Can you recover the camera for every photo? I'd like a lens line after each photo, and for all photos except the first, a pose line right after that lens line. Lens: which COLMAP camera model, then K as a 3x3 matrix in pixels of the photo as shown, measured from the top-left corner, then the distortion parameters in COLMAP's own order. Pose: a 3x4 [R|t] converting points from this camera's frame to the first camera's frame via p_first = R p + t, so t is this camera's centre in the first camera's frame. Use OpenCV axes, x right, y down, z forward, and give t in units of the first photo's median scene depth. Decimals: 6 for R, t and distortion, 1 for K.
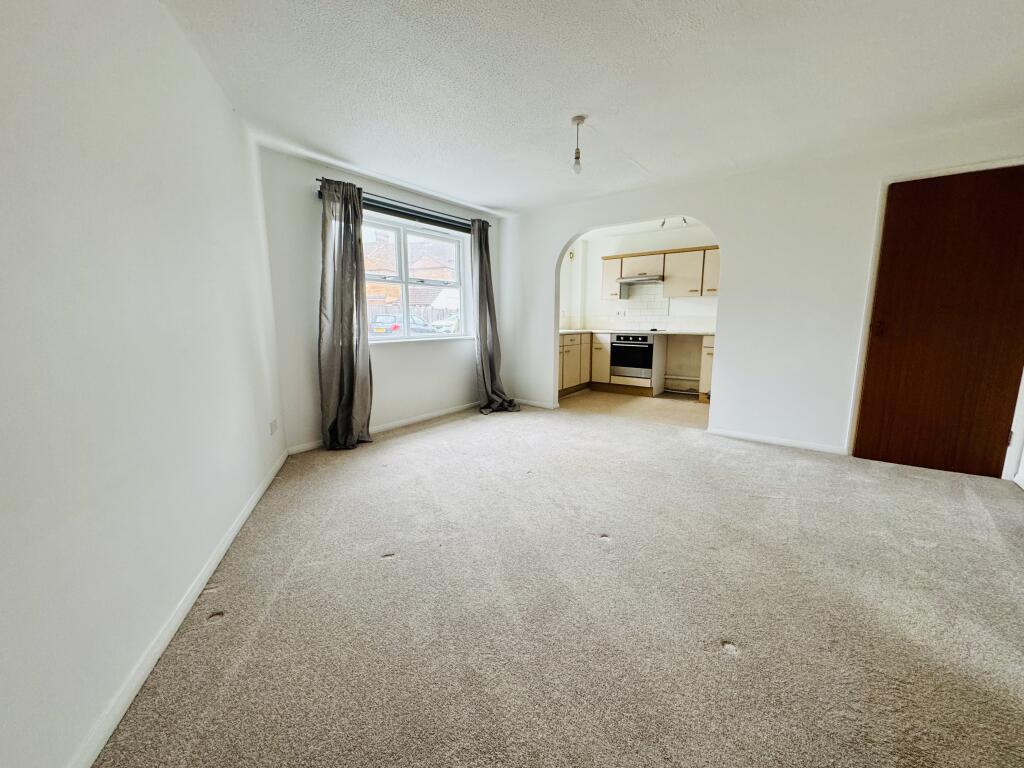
lens RADIAL K [[405.9, 0, 513.0], [0, 405.9, 380.3], [0, 0, 1]] dist [-0.000017, -0.000271]
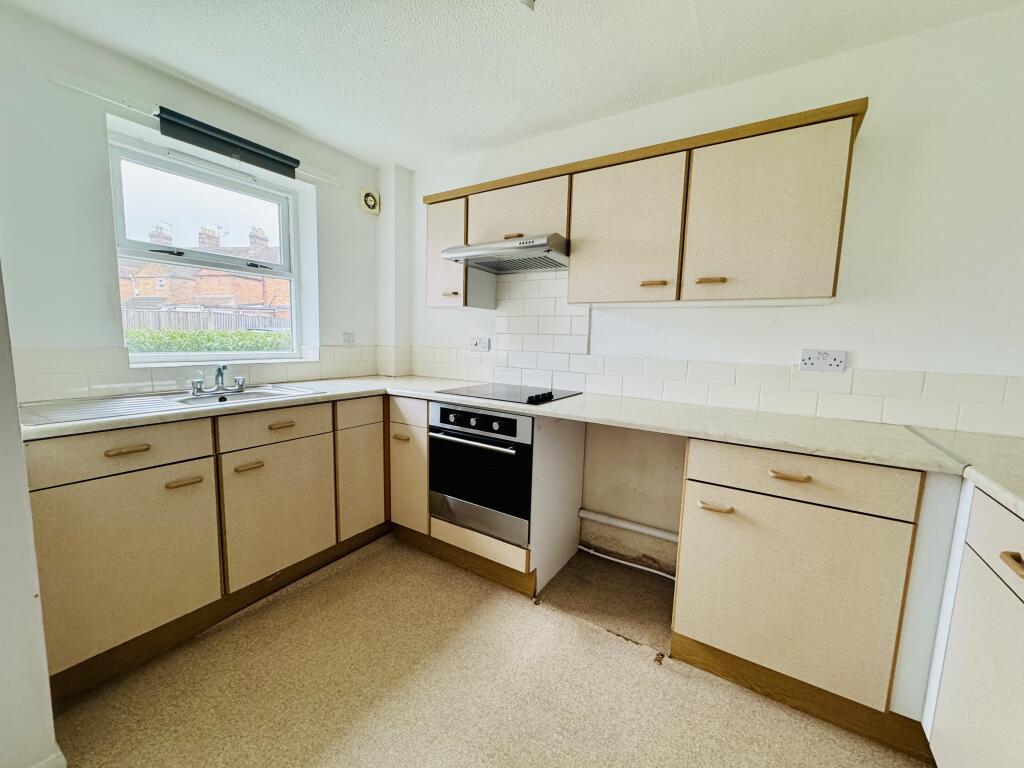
lens RADIAL K [[405.9, 0, 511.1], [0, 405.9, 385.5], [0, 0, 1]] dist [-0.000017, -0.000271]
pose [[0.996221, 0.020270, 0.084458, 0.284114], [-0.017037, 0.999101, -0.038824, -0.116711], [-0.085169, 0.037239, 0.995670, 0.642961]]
